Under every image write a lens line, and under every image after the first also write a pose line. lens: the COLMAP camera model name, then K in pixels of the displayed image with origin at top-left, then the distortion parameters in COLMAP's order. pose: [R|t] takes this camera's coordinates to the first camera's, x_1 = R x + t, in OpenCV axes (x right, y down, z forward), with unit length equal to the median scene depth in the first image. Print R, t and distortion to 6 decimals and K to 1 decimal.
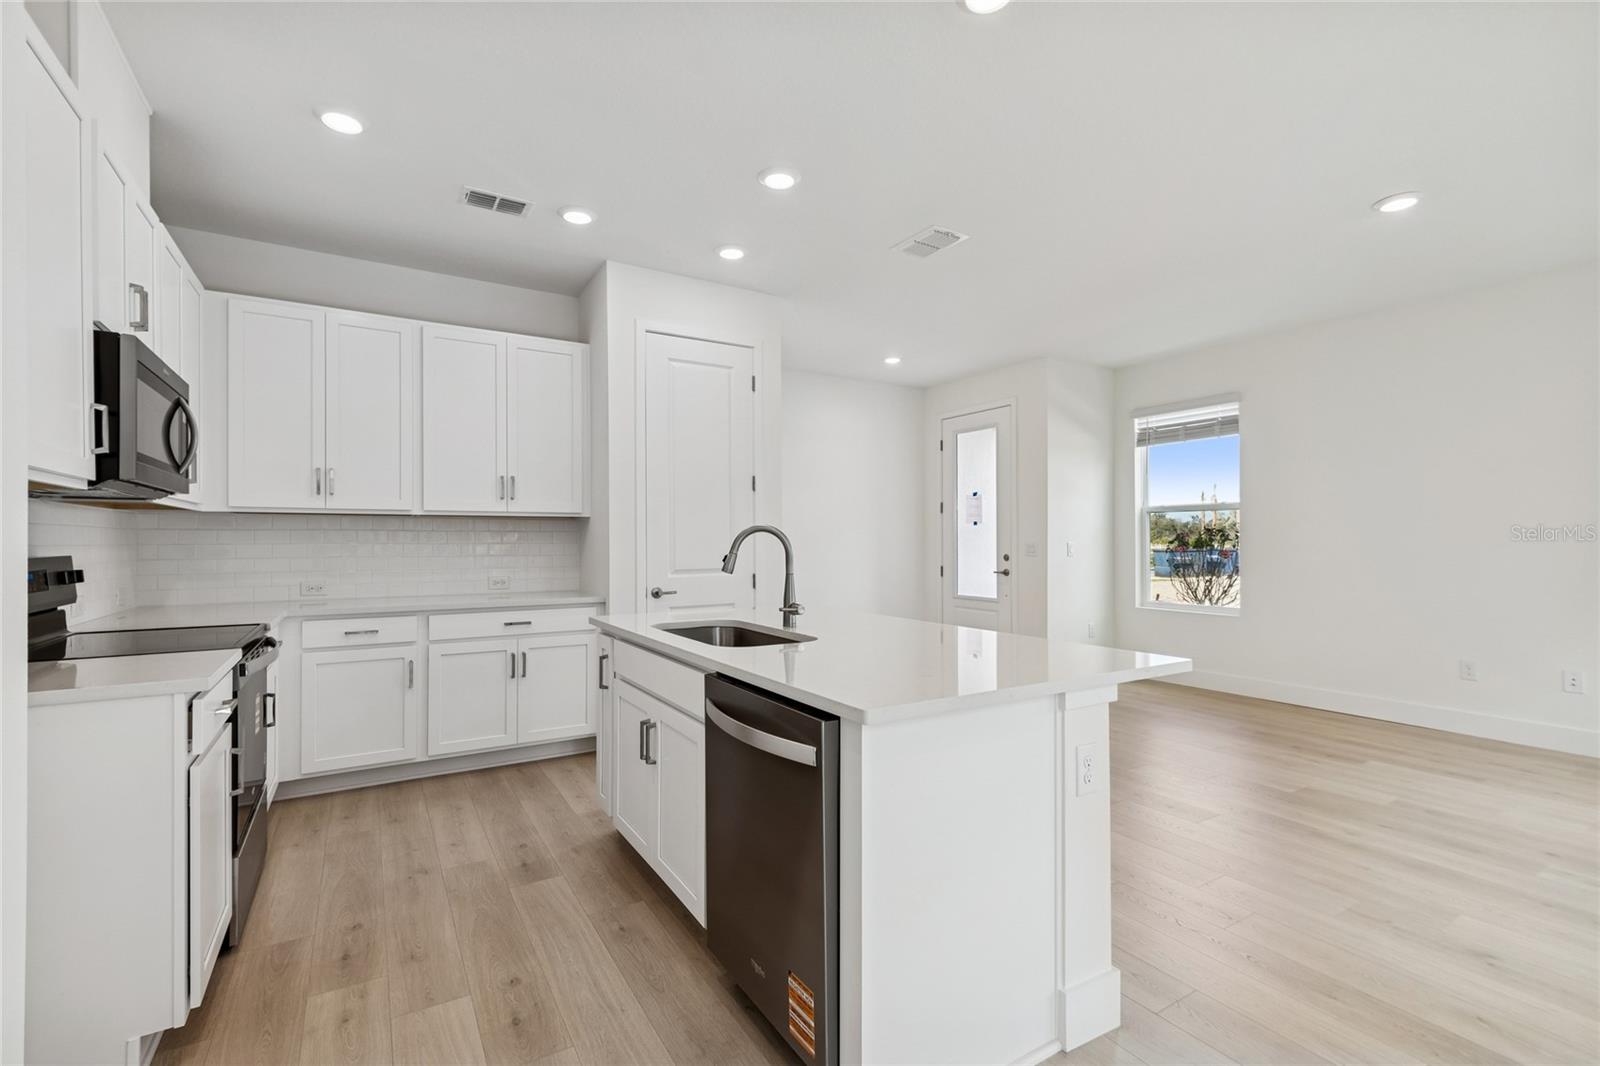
lens RADIAL K [[718.0, 0, 792.3], [0, 718.0, 537.2], [0, 0, 1]] dist [0.008954, -0.003858]
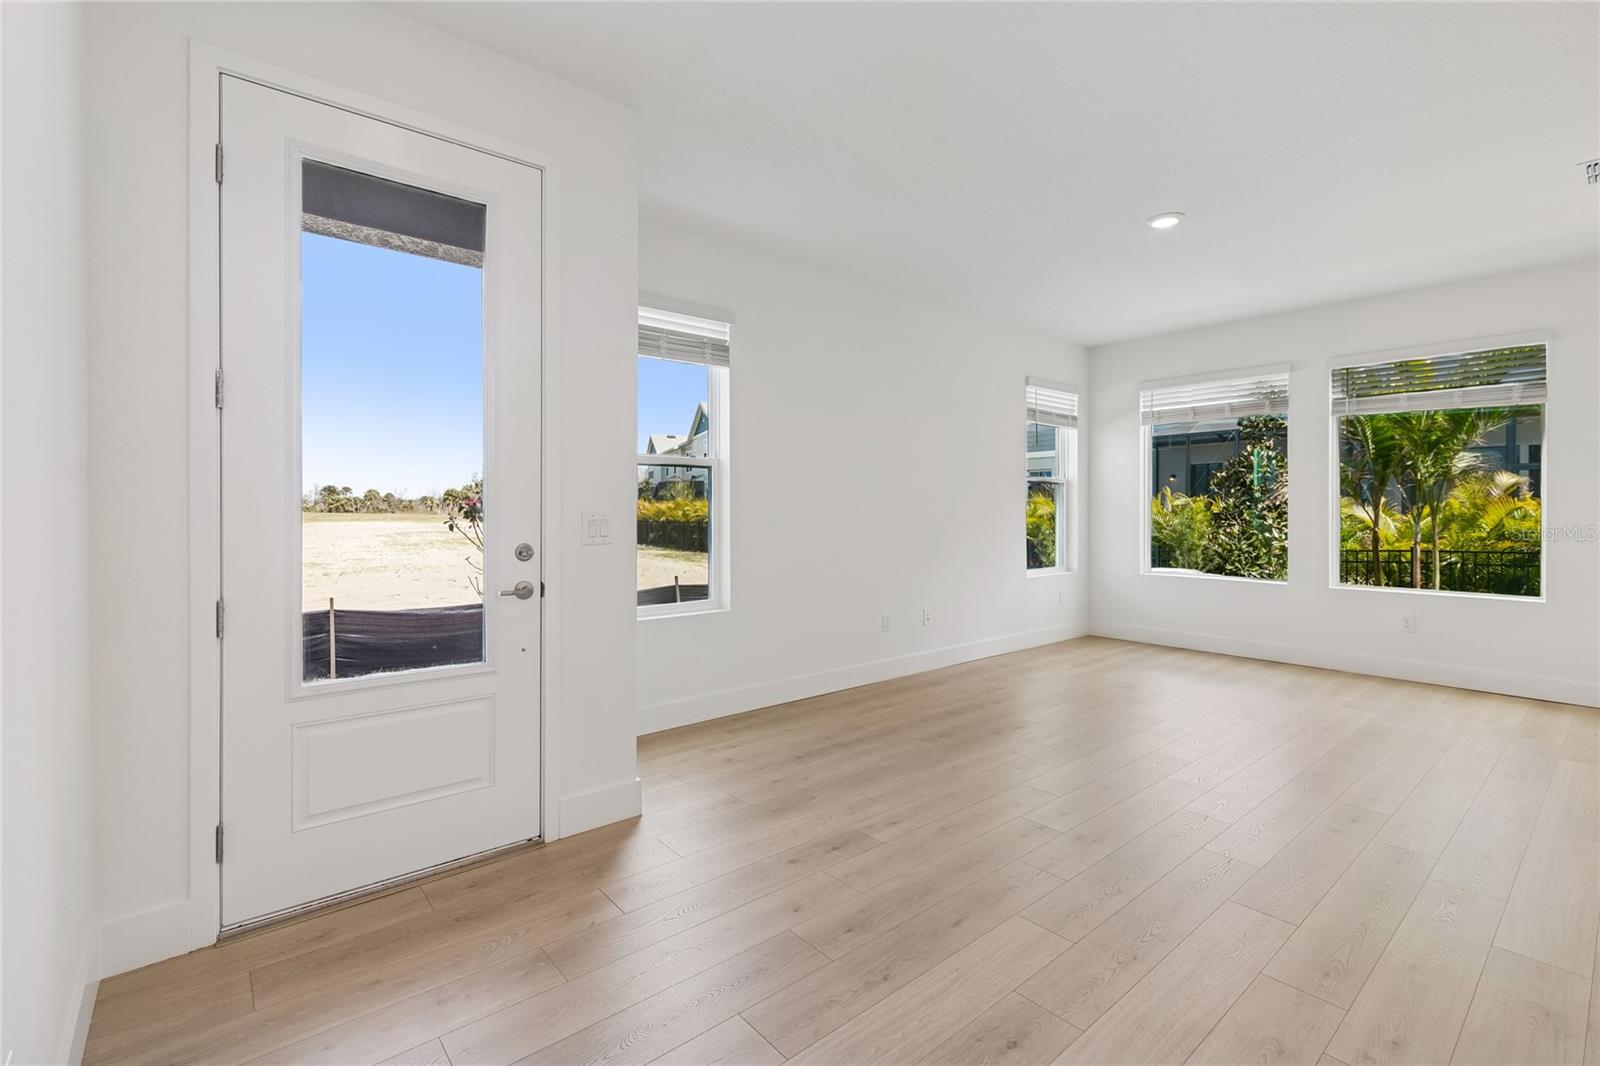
lens RADIAL K [[718.0, 0, 844.4], [0, 718.0, 505.1], [0, 0, 1]] dist [0.008954, -0.003858]
pose [[-0.204952, 0.007256, 0.978745, -0.197553], [-0.004722, 0.999954, -0.008402, 0.008441], [-0.978761, -0.006344, -0.204908, 1.480507]]
